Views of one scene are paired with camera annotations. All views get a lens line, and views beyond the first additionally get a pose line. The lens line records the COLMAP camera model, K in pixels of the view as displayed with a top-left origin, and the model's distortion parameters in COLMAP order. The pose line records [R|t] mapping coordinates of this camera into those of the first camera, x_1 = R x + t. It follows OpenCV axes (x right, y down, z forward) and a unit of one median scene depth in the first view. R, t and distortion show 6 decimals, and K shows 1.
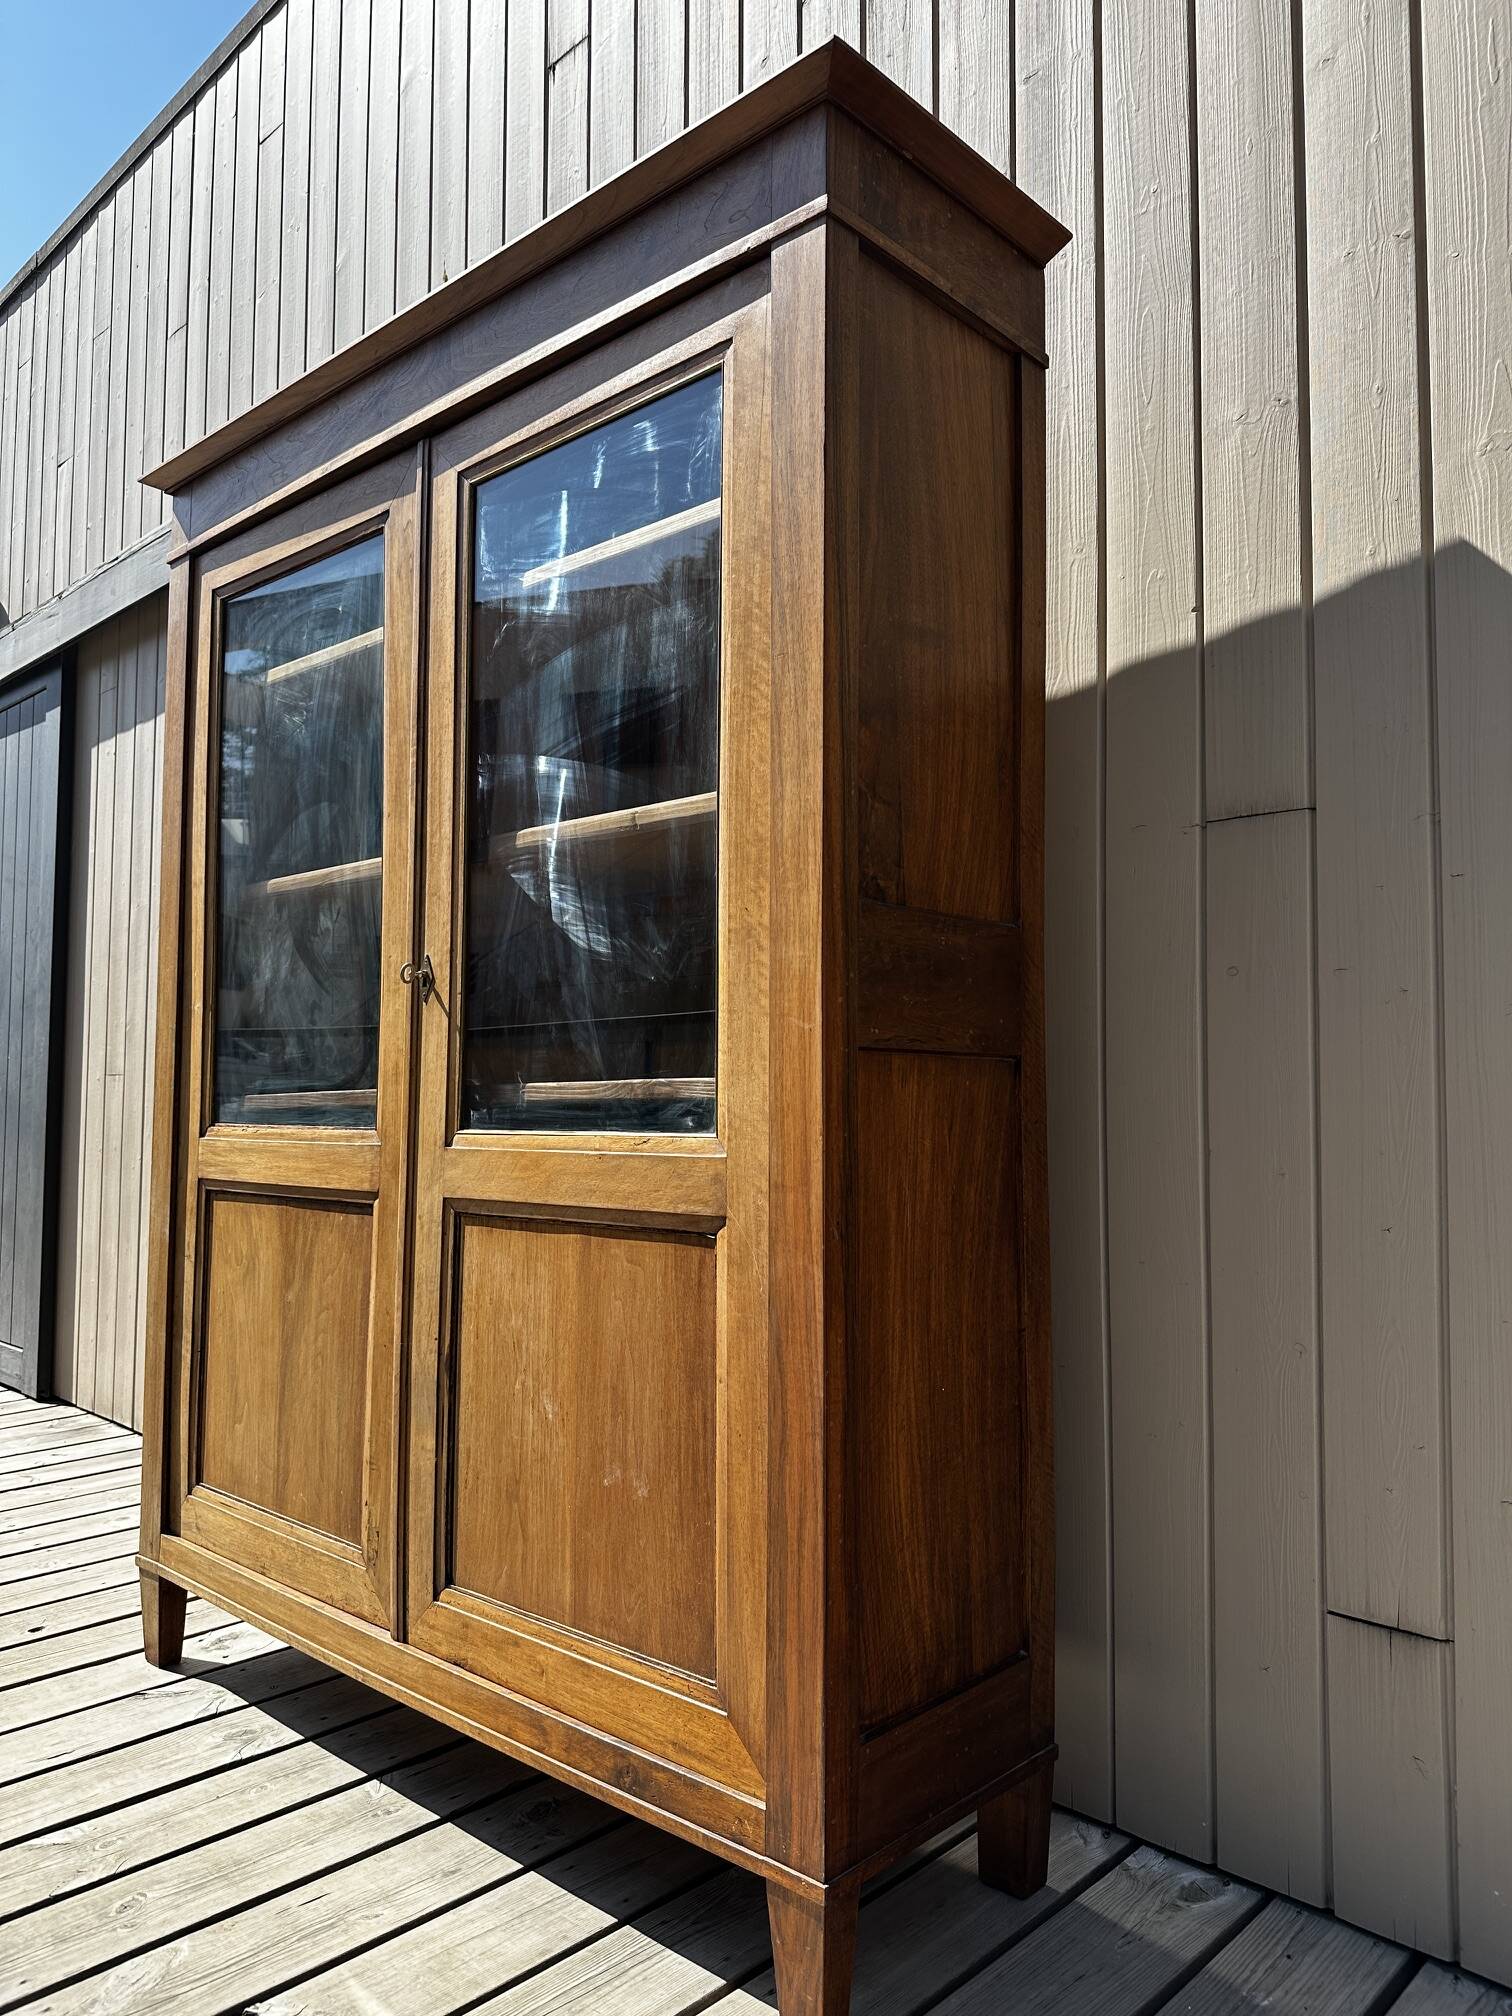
lens RADIAL K [[1442.7, 0, 751.2], [0, 1442.7, 1011.7], [0, 0, 1]] dist [0.032826, -0.048375]
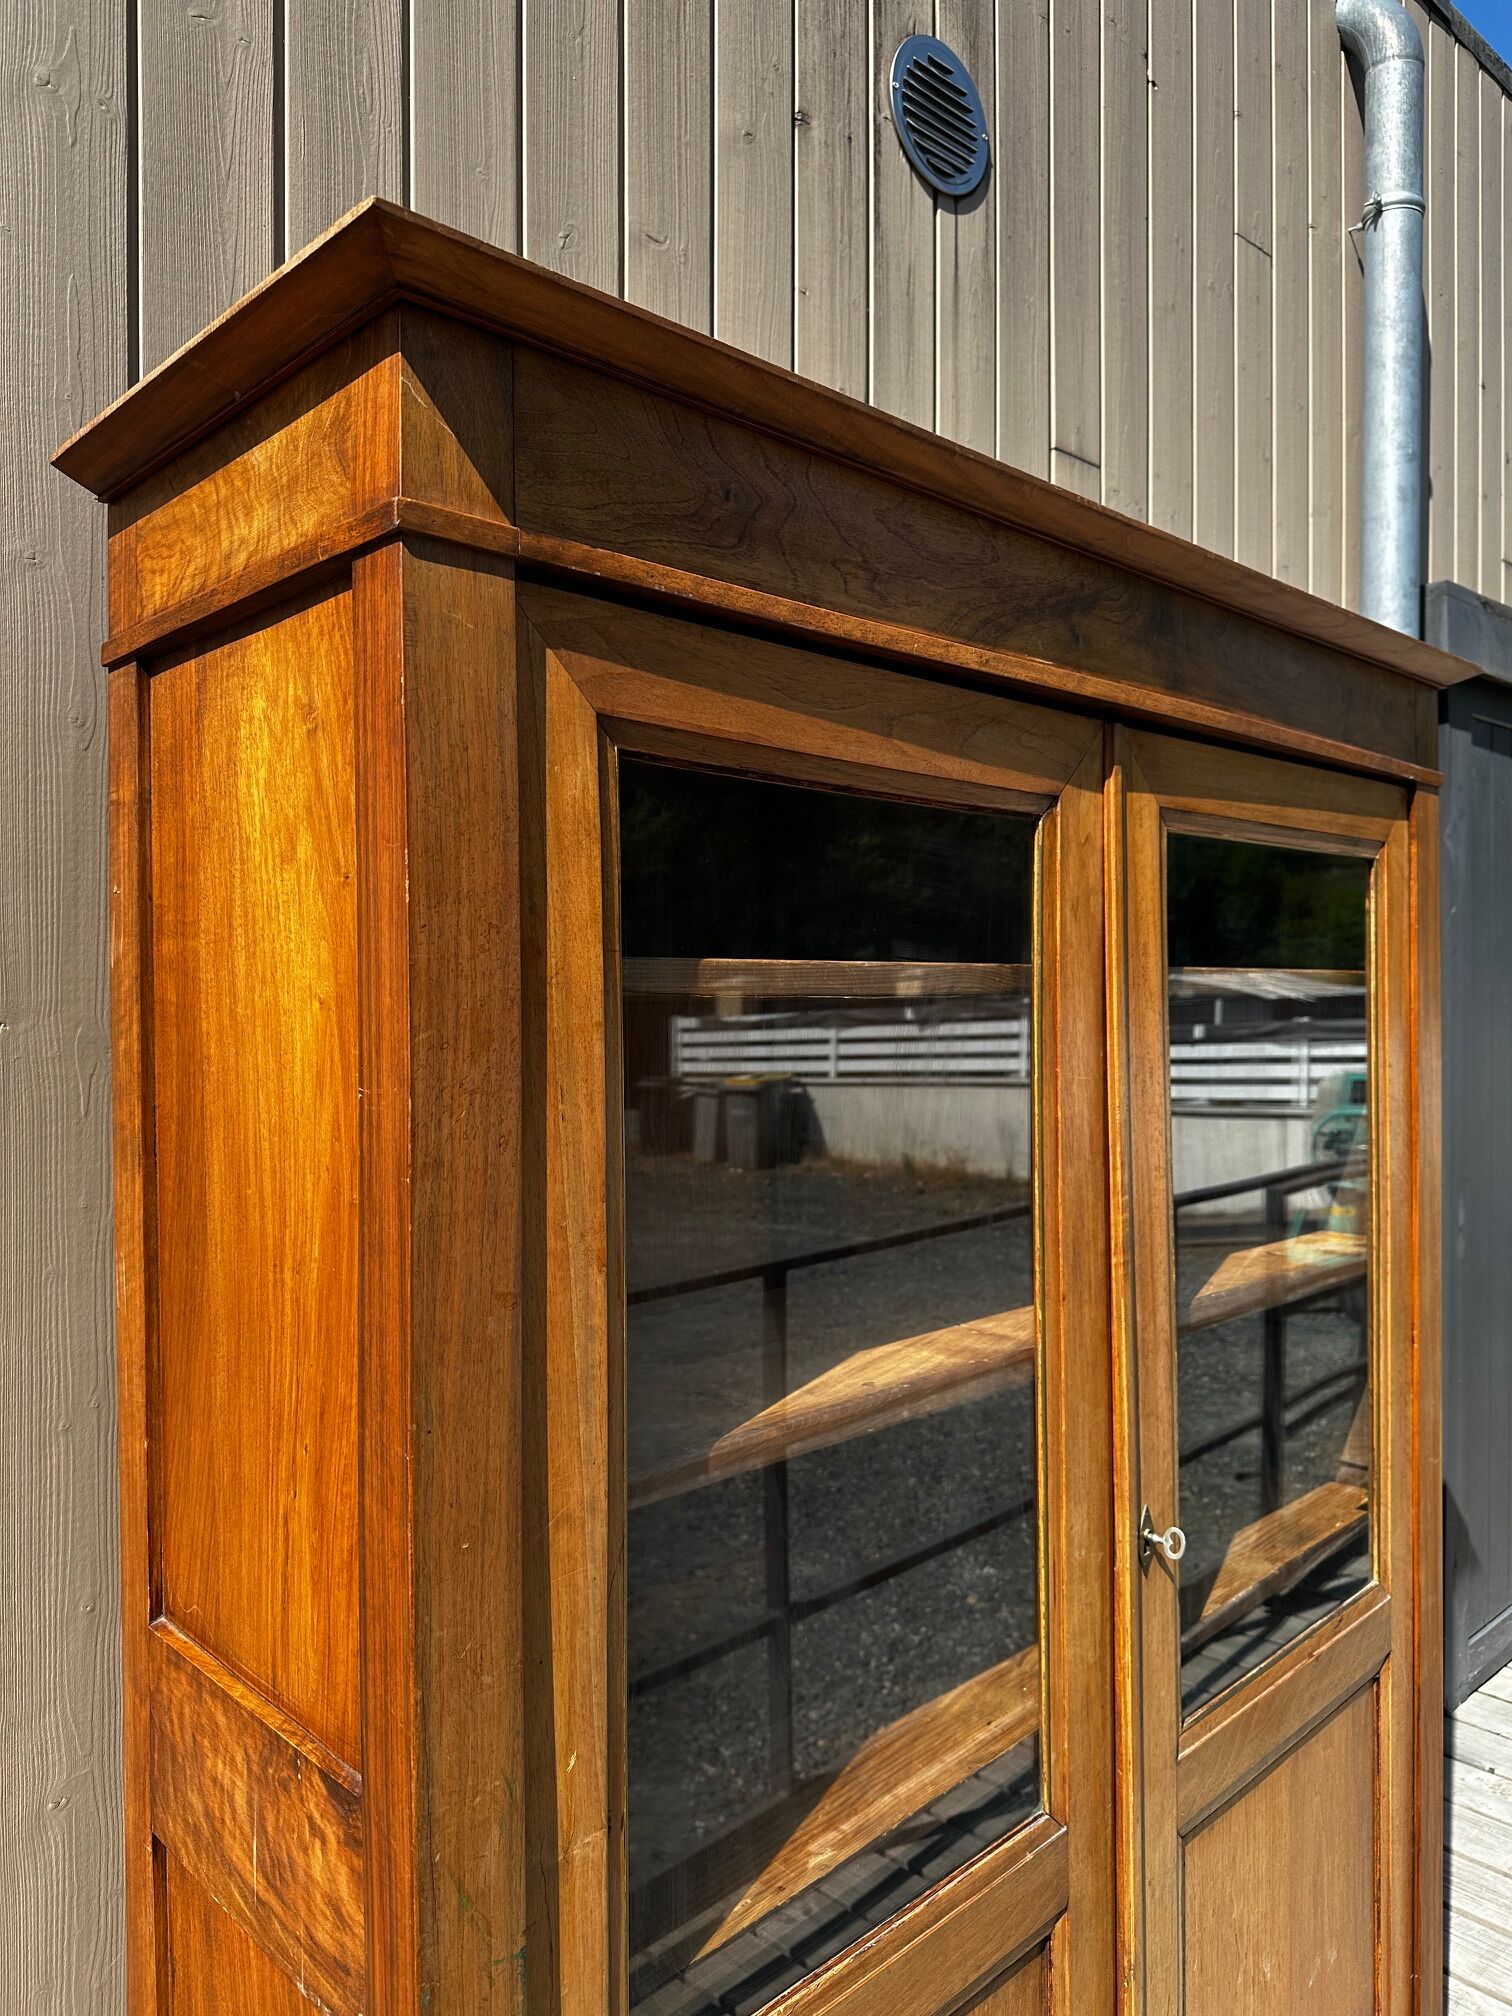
lens RADIAL K [[1442.7, 0, 755.1], [0, 1442.7, 1038.2], [0, 0, 1]] dist [0.032826, -0.048375]
pose [[0.047757, -0.032377, 0.998334, -1.013562], [-0.052831, 0.997994, 0.034894, -0.306771], [-0.997461, -0.054409, 0.045950, 1.289528]]
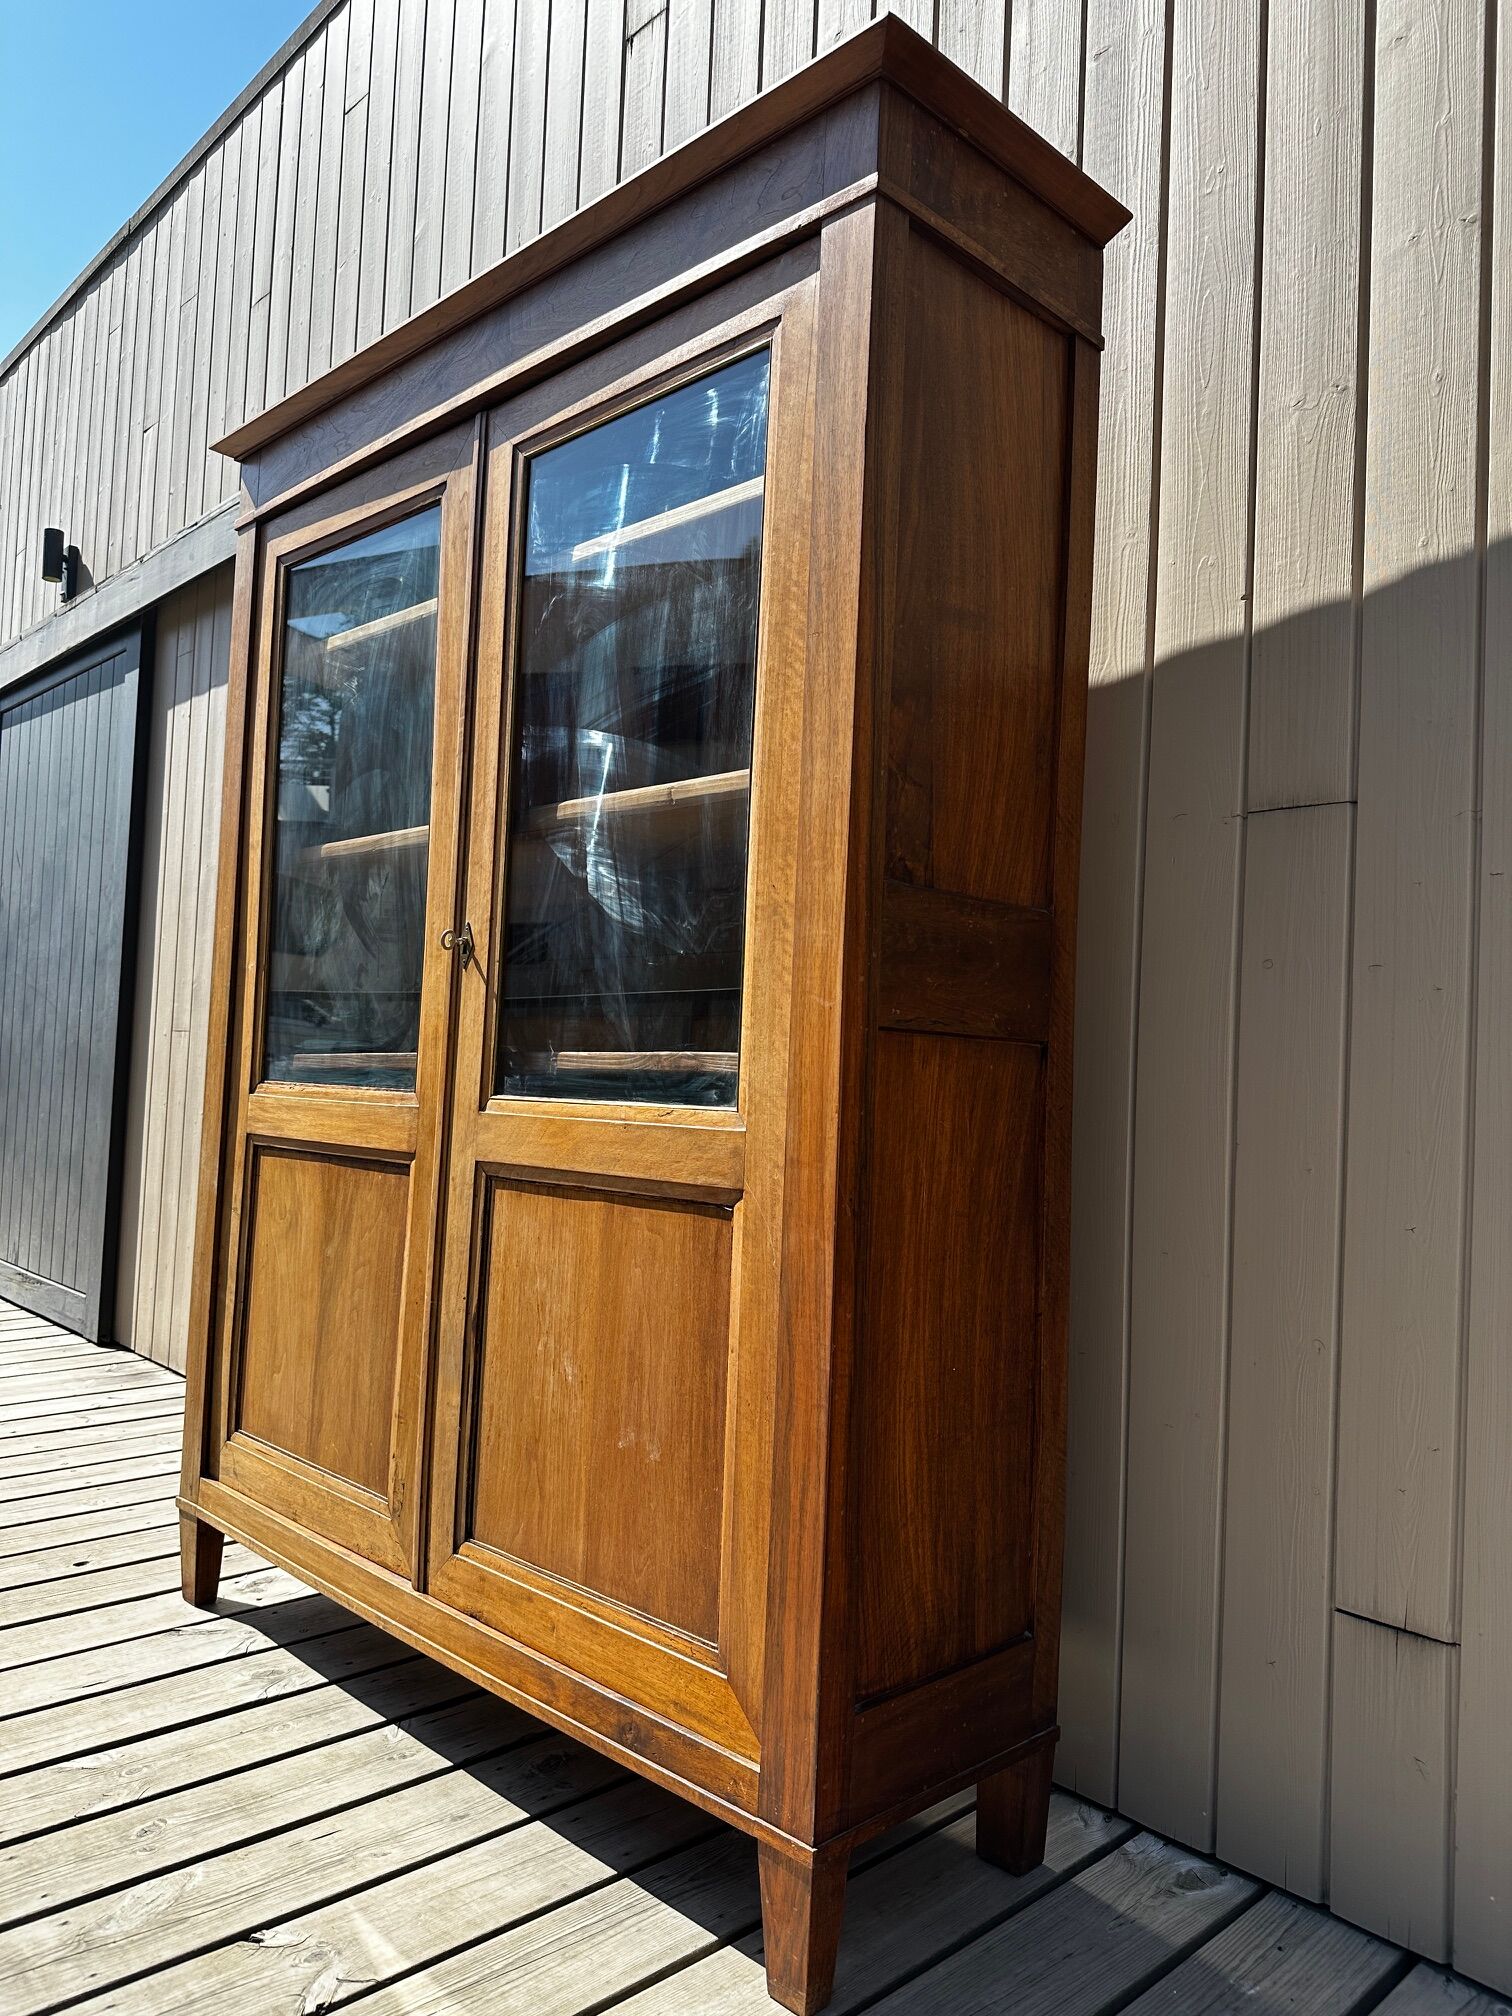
lens RADIAL K [[1442.7, 0, 757.3], [0, 1442.7, 1011.2], [0, 0, 1]] dist [0.032826, -0.048375]
pose [[0.998421, 0.034383, -0.044421, 0.029108], [-0.033744, 0.999317, 0.015058, 0.001234], [0.044908, -0.013535, 0.998899, -0.007878]]
